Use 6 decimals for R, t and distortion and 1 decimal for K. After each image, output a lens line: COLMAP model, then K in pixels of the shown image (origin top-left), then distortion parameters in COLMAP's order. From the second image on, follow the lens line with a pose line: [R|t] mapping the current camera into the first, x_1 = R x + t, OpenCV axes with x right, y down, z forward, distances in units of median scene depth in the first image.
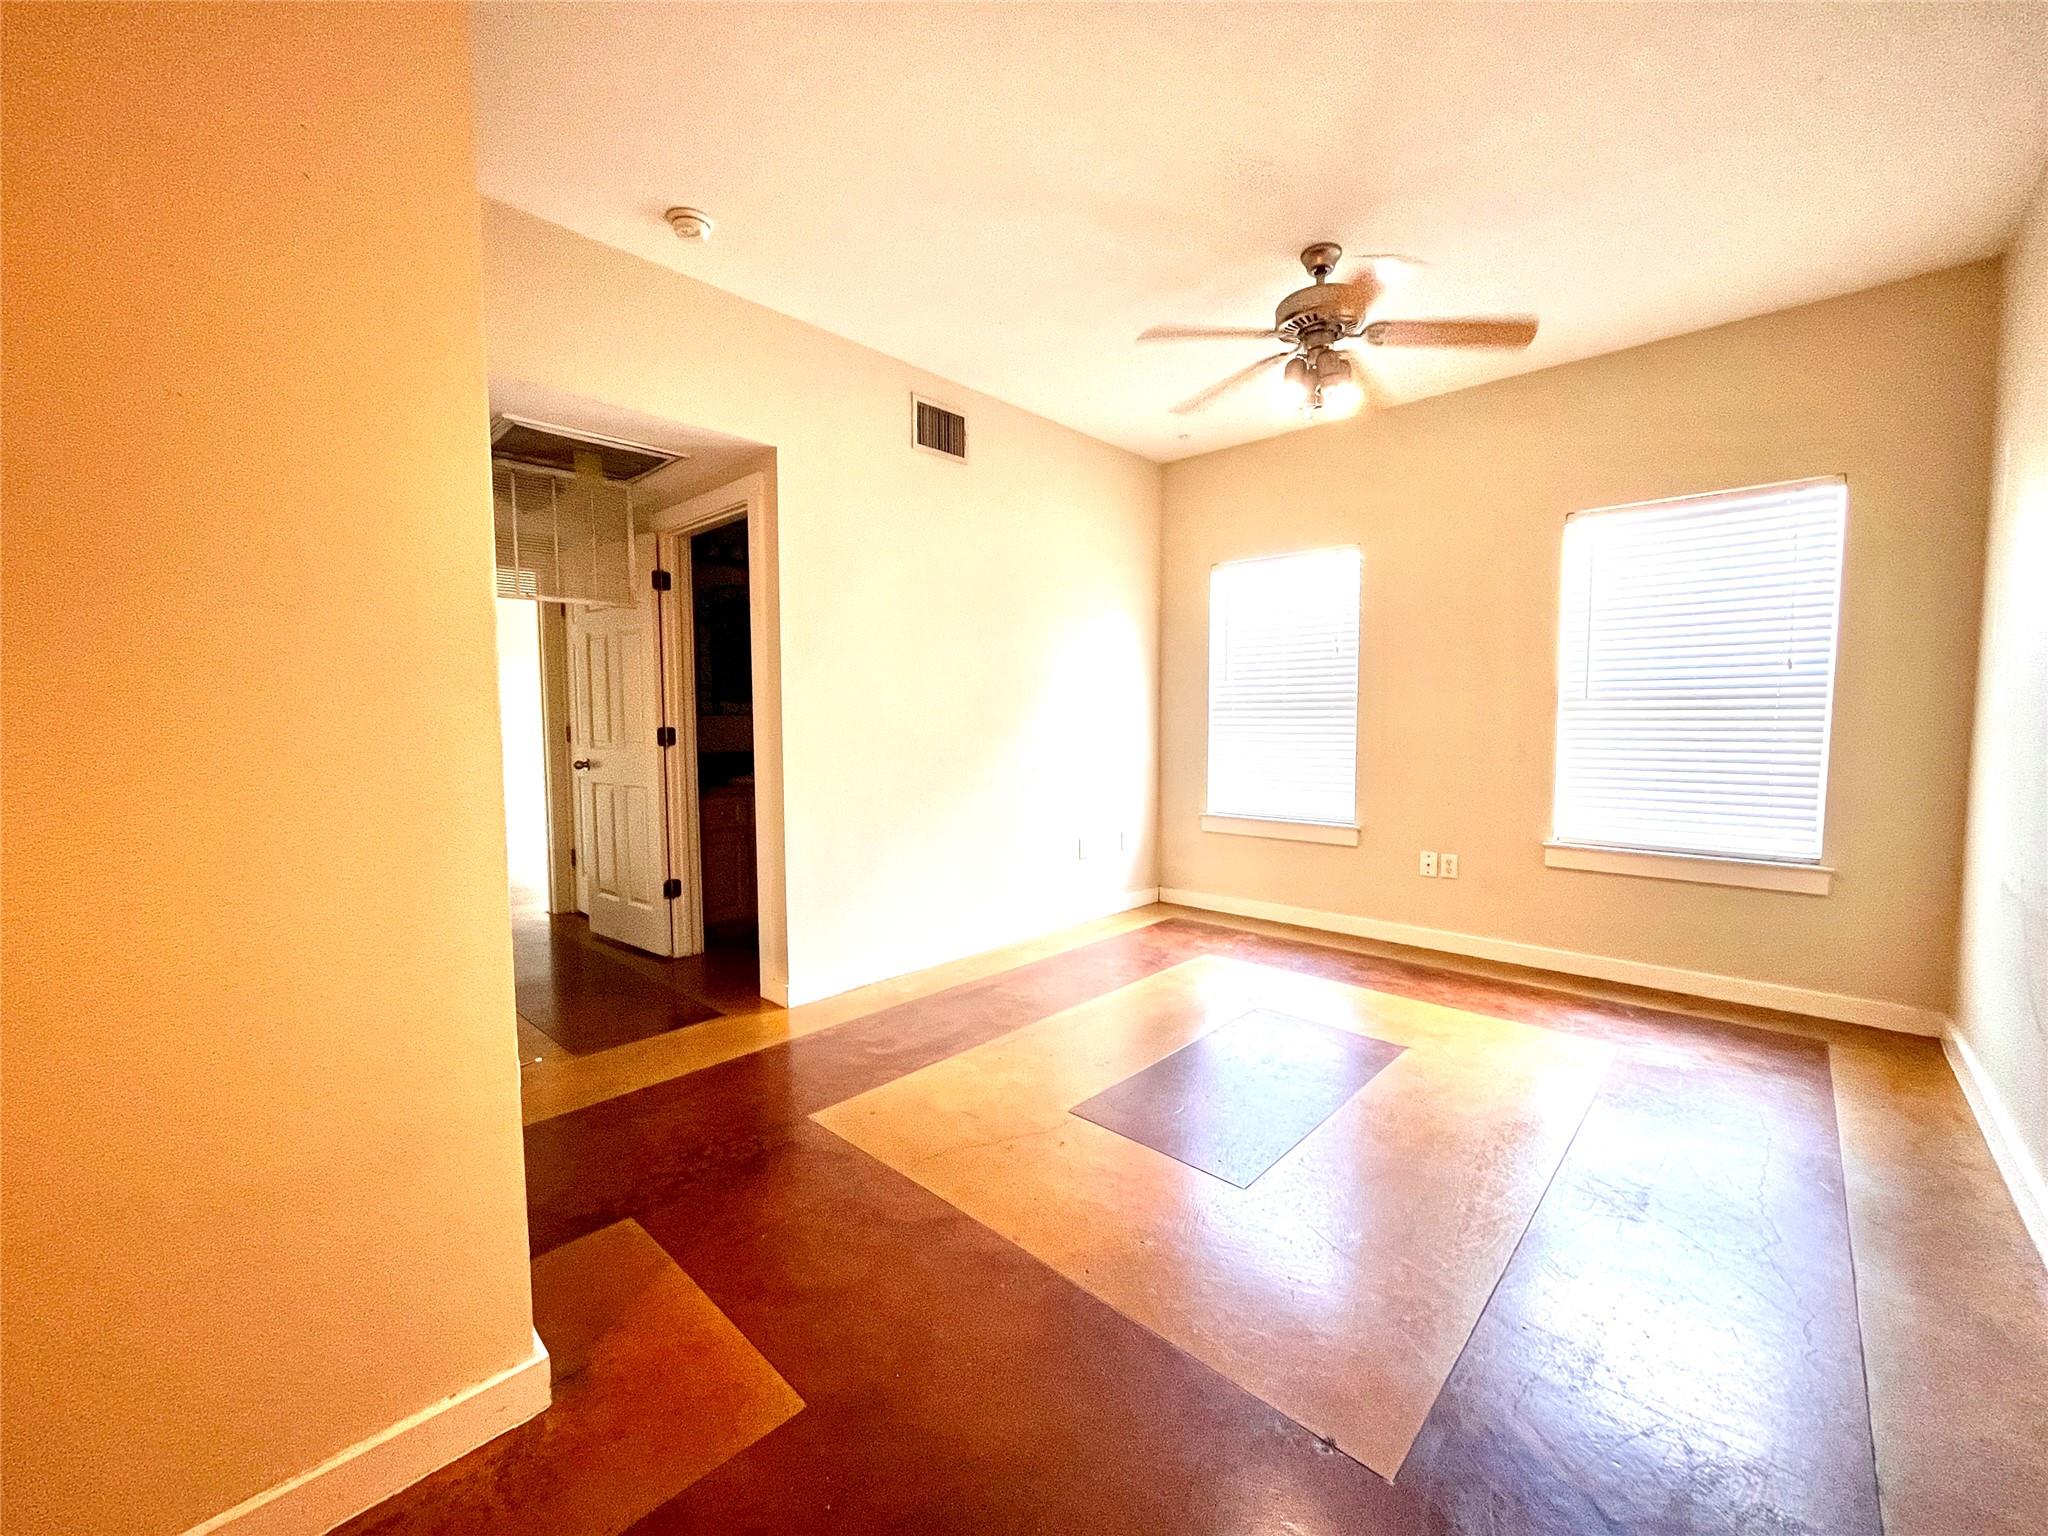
lens RADIAL K [[826.1, 0, 1020.3], [0, 826.1, 765.0], [0, 0, 1]] dist [-0.002216, -0.003636]
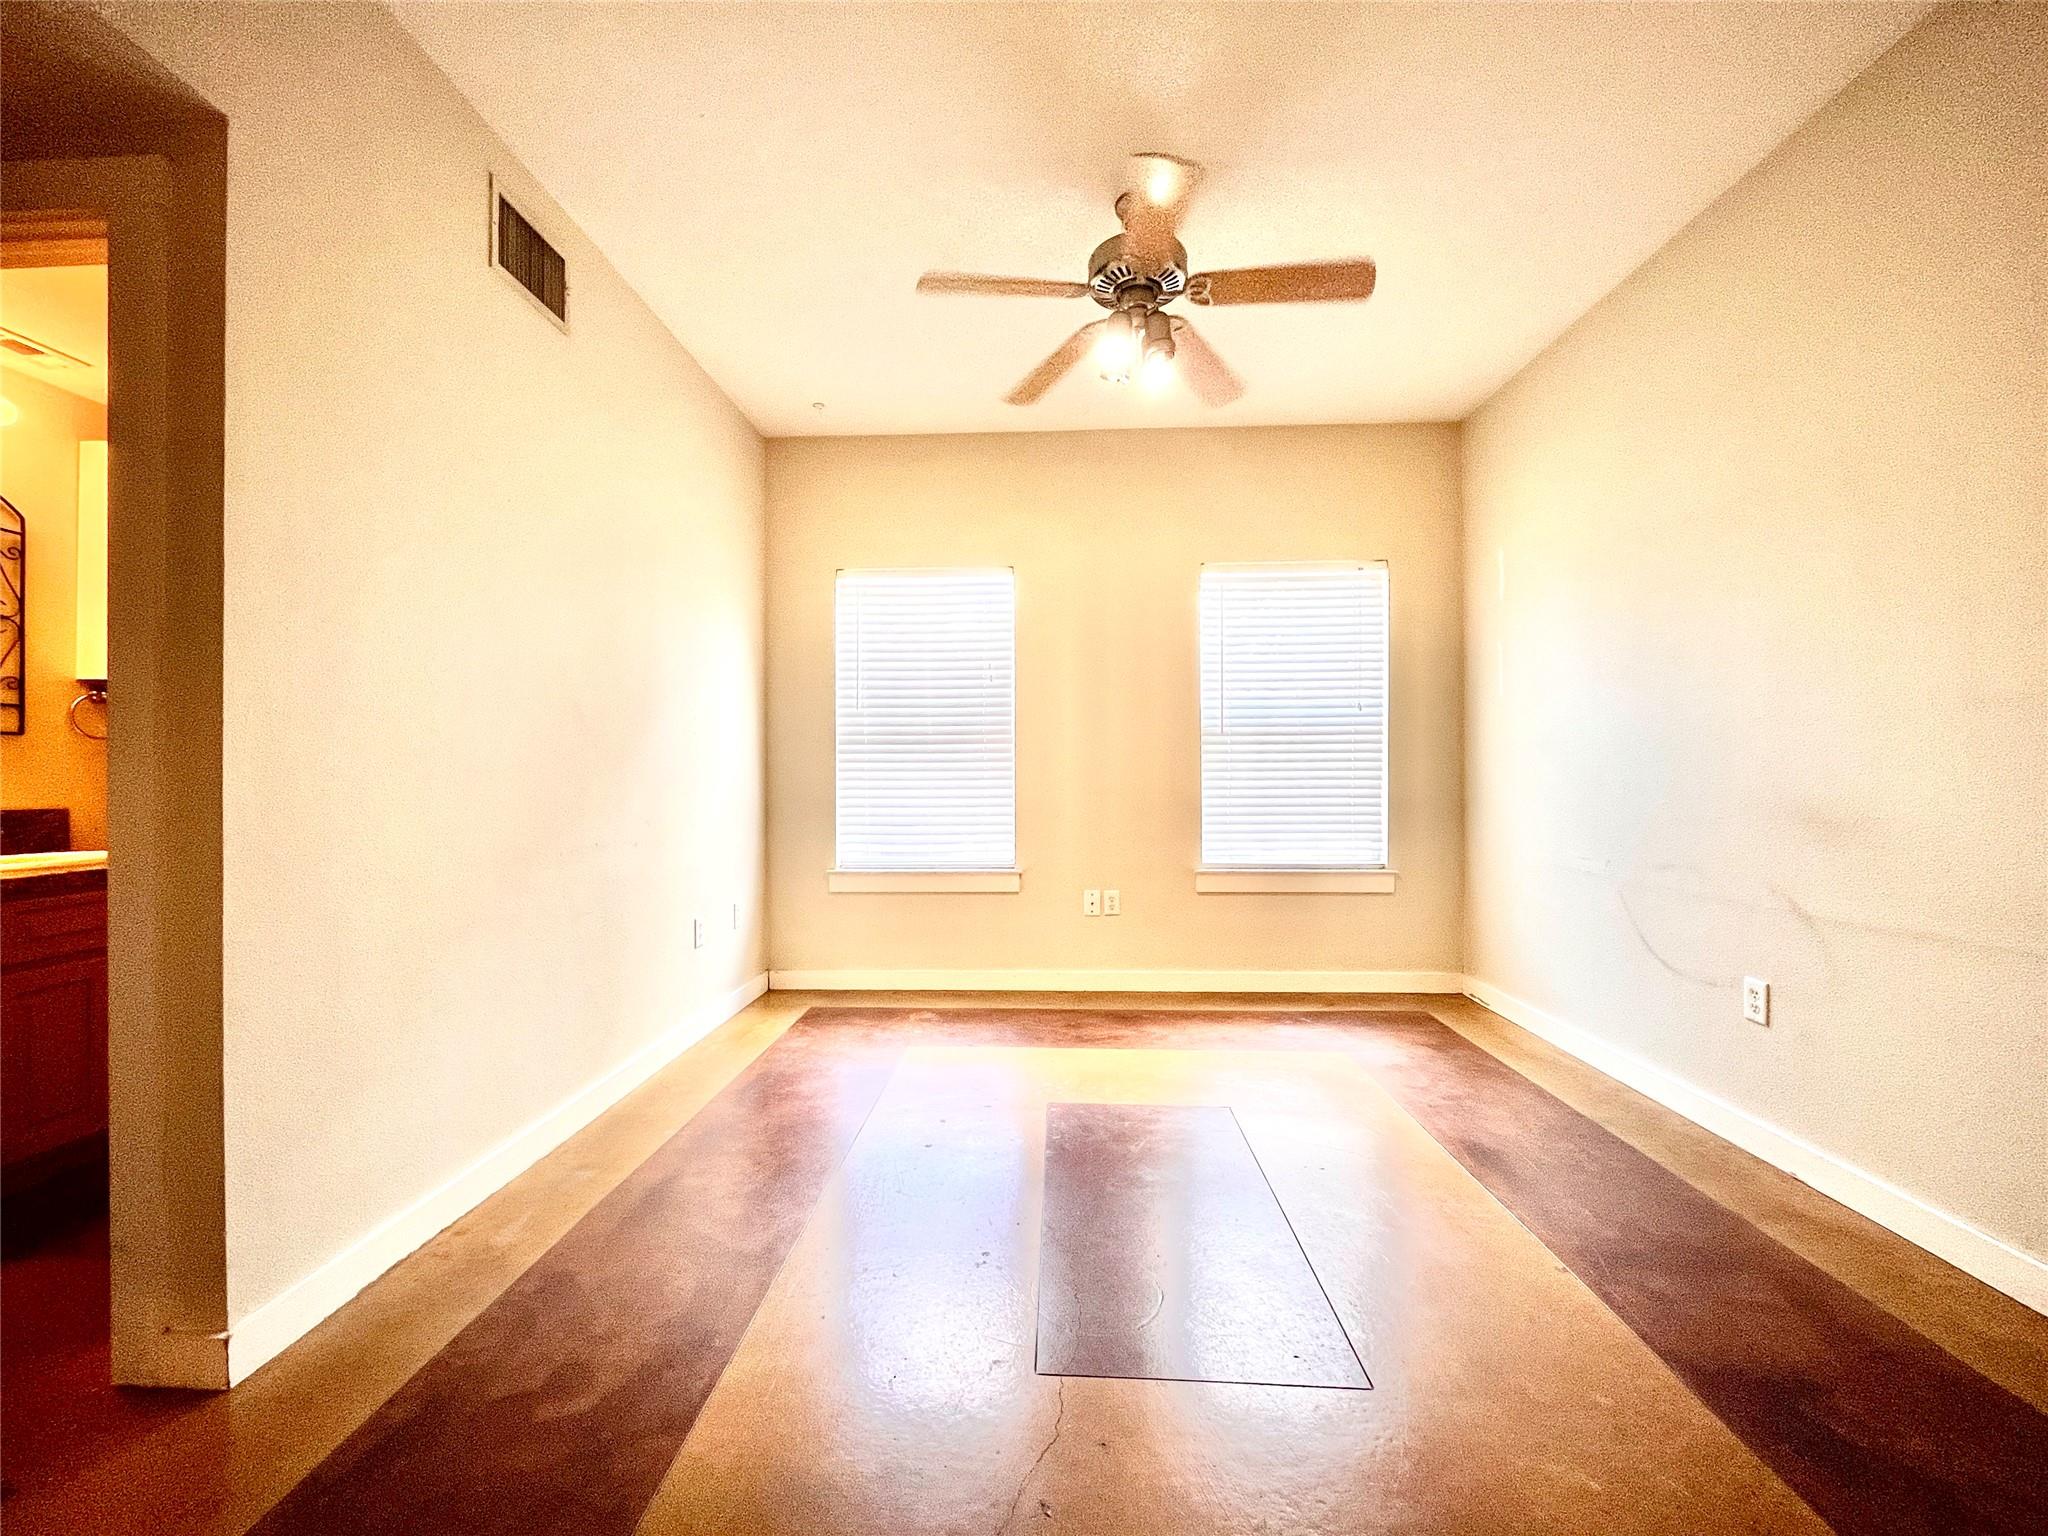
lens RADIAL K [[826.1, 0, 1020.3], [0, 826.1, 765.0], [0, 0, 1]] dist [-0.002216, -0.003636]
pose [[0.759148, 0.005027, 0.650899, -0.215824], [0.041009, 0.997614, -0.055533, 0.010401], [-0.649625, 0.068850, 0.757131, 0.337450]]
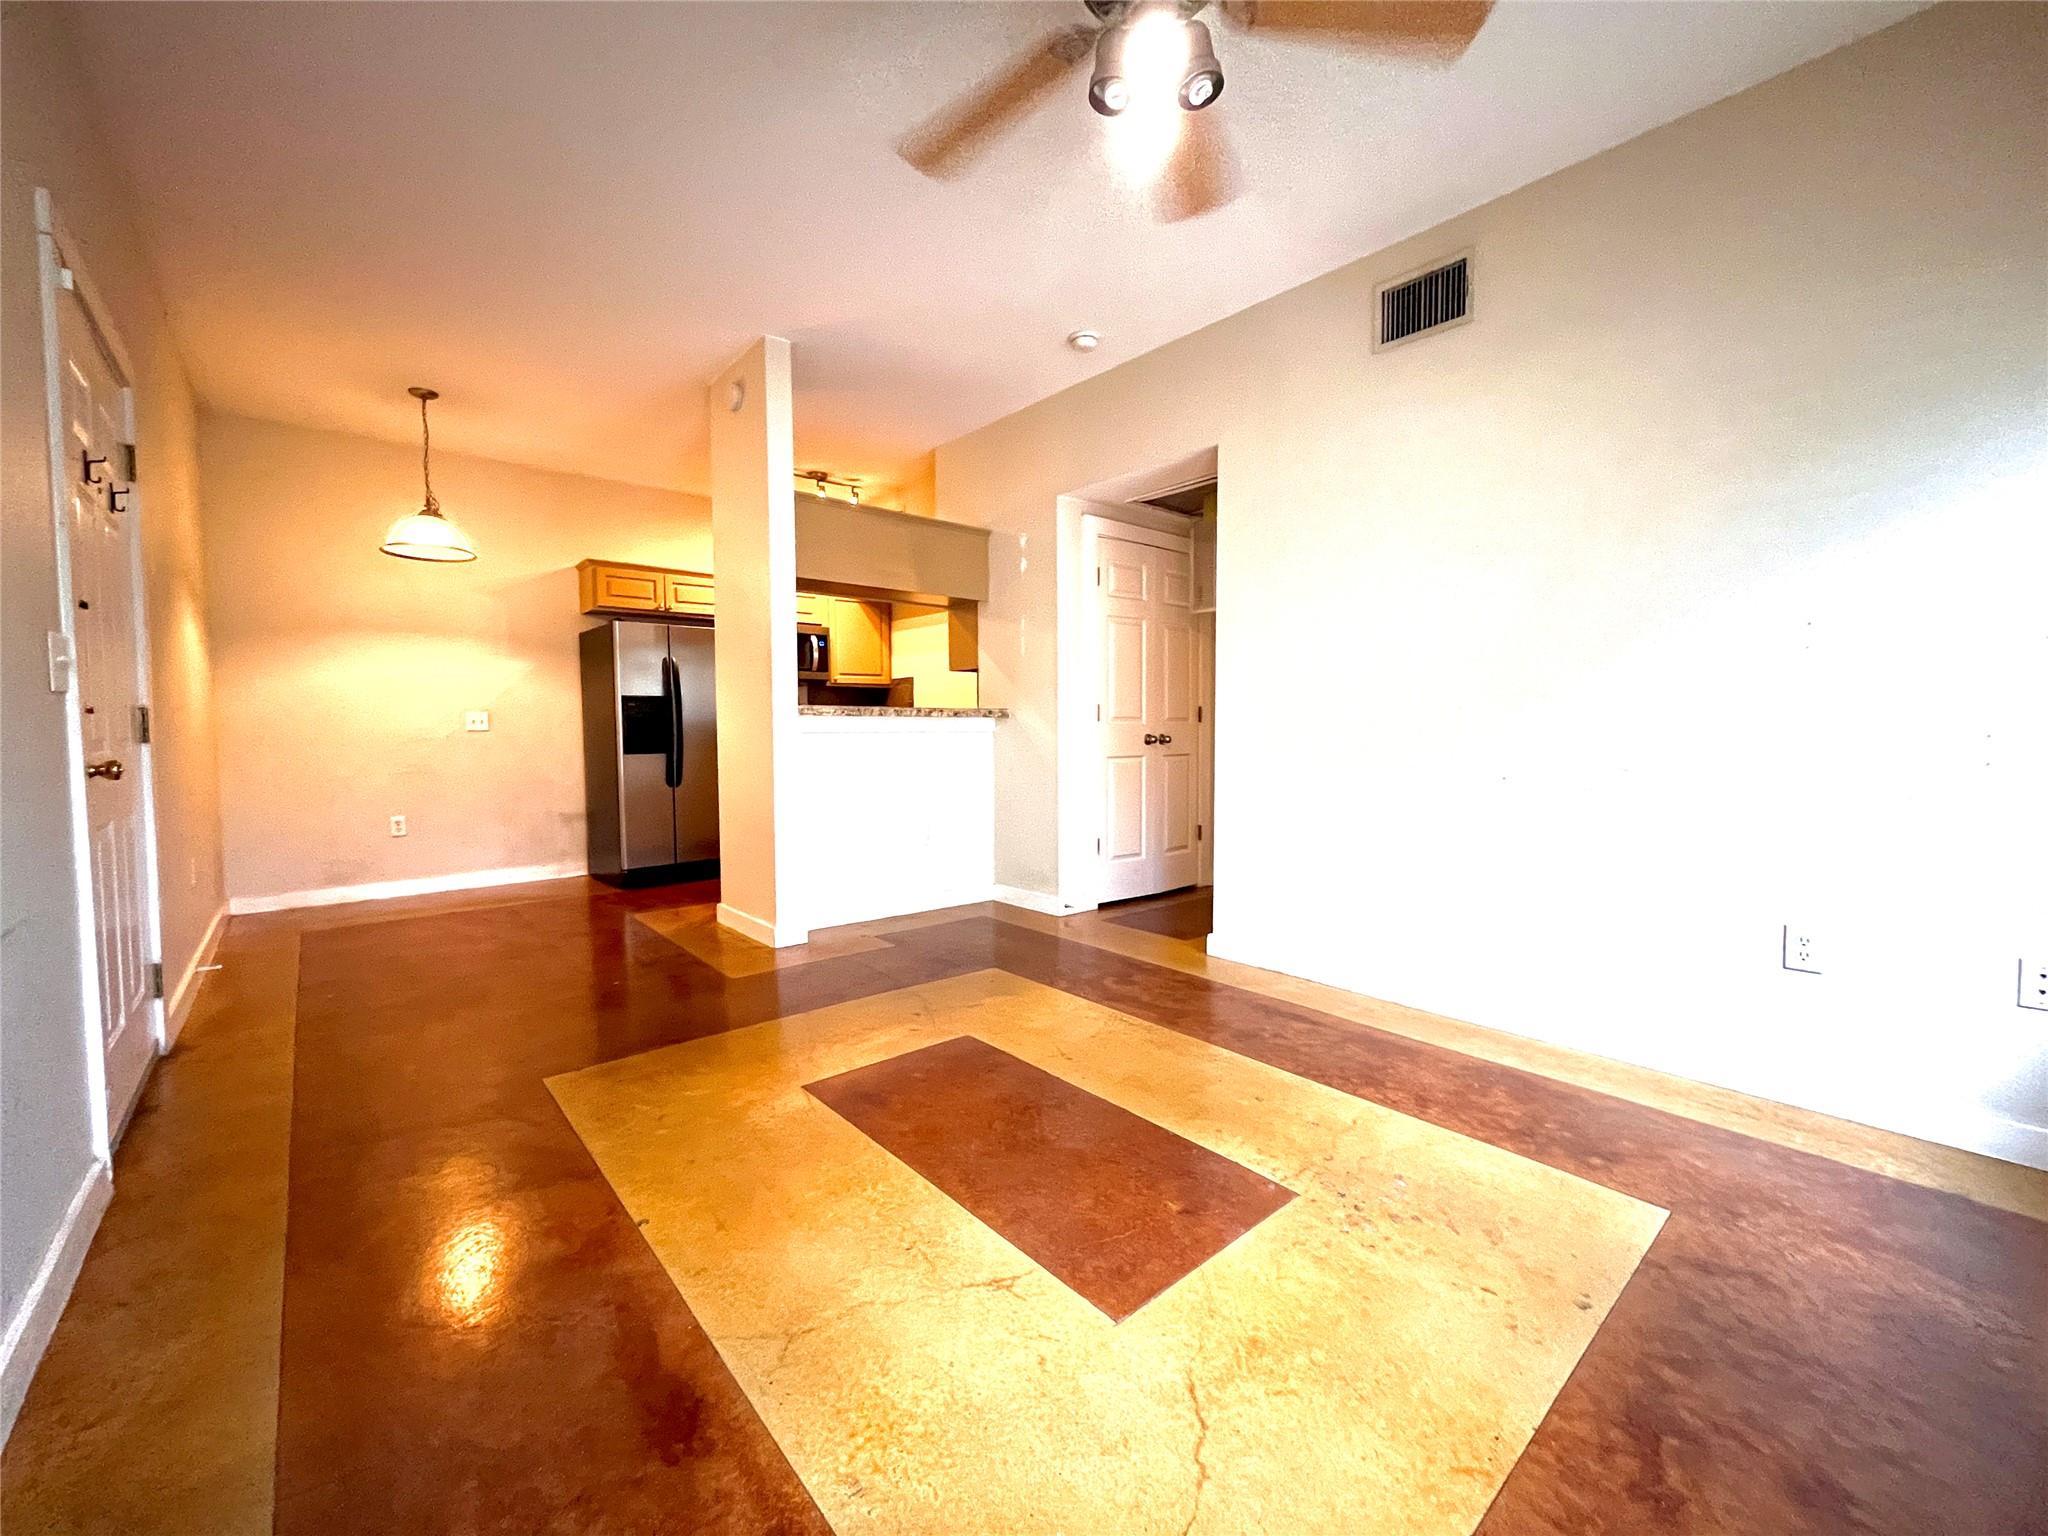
lens RADIAL K [[826.1, 0, 1020.3], [0, 826.1, 765.0], [0, 0, 1]] dist [-0.002216, -0.003636]
pose [[-0.107880, 0.054344, -0.992677, 0.720736], [-0.057845, 0.996470, 0.060838, -0.008074], [0.992480, 0.063984, -0.104356, 0.740816]]
